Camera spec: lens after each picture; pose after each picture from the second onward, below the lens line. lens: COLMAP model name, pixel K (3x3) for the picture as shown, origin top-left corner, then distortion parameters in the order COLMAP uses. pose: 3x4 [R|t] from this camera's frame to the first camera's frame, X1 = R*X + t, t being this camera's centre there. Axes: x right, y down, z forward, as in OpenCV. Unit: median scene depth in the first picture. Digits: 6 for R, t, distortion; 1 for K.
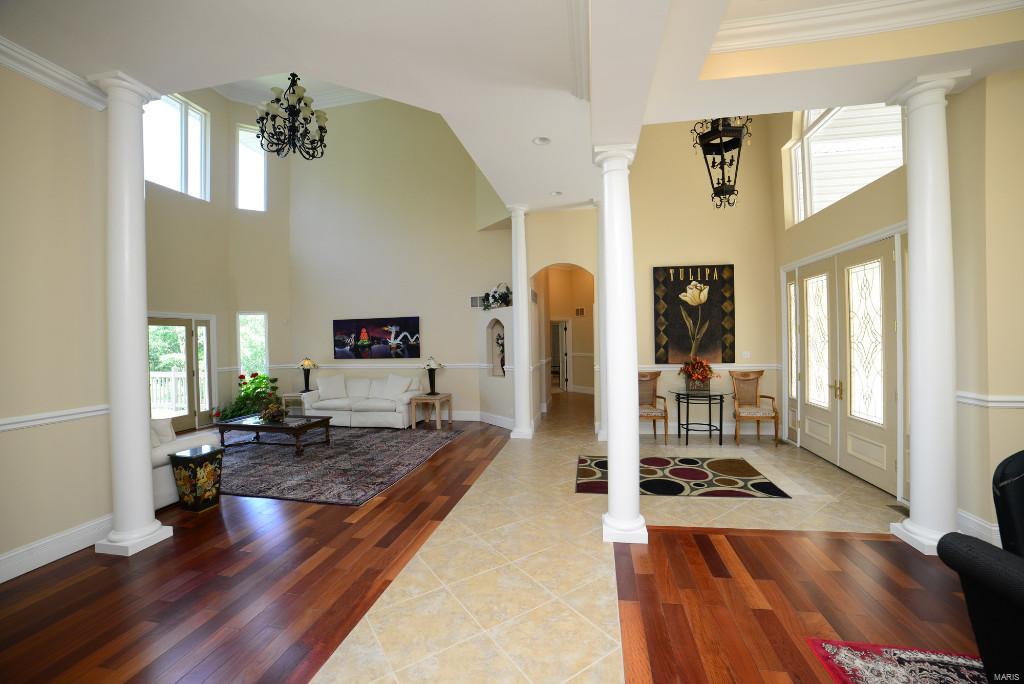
lens RADIAL K [[422.3, 0, 512.0], [0, 422.3, 342.0], [0, 0, 1]] dist [-0.028048, 0.000347]
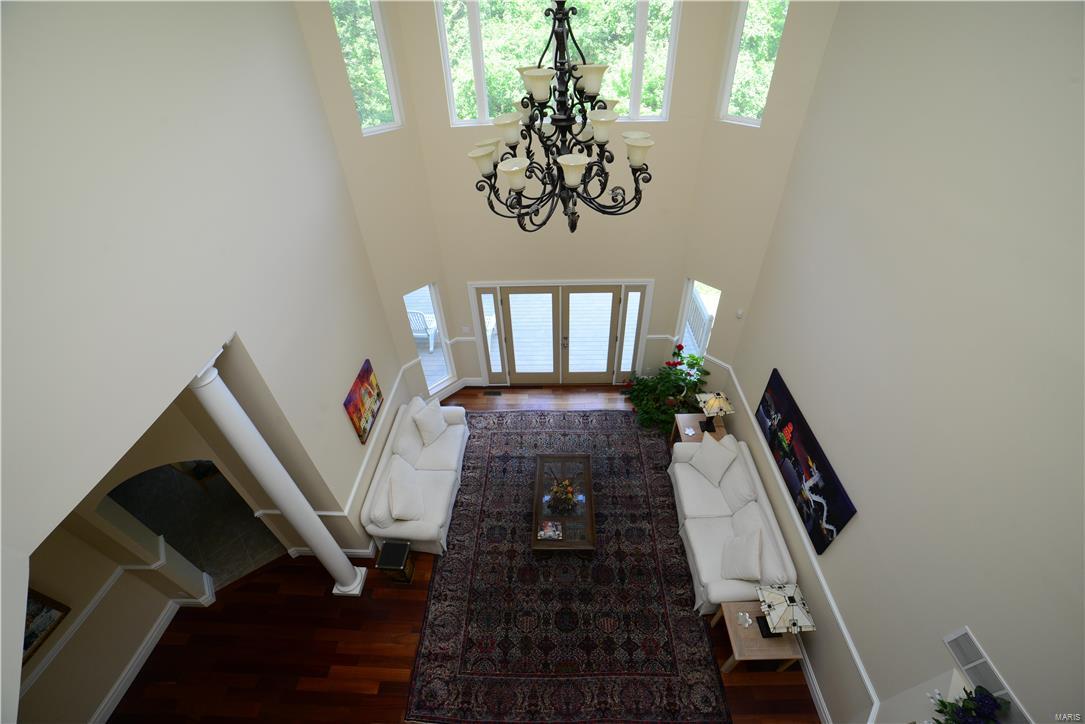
lens RADIAL K [[447.5, 0, 542.5], [0, 447.5, 362.0], [0, 0, 1]] dist [-0.028048, 0.000347]
pose [[0.186303, 0.650767, -0.736066, -0.053144], [0.027672, 0.745410, 0.666032, -0.513540], [0.982103, -0.144452, 0.120864, 0.691782]]
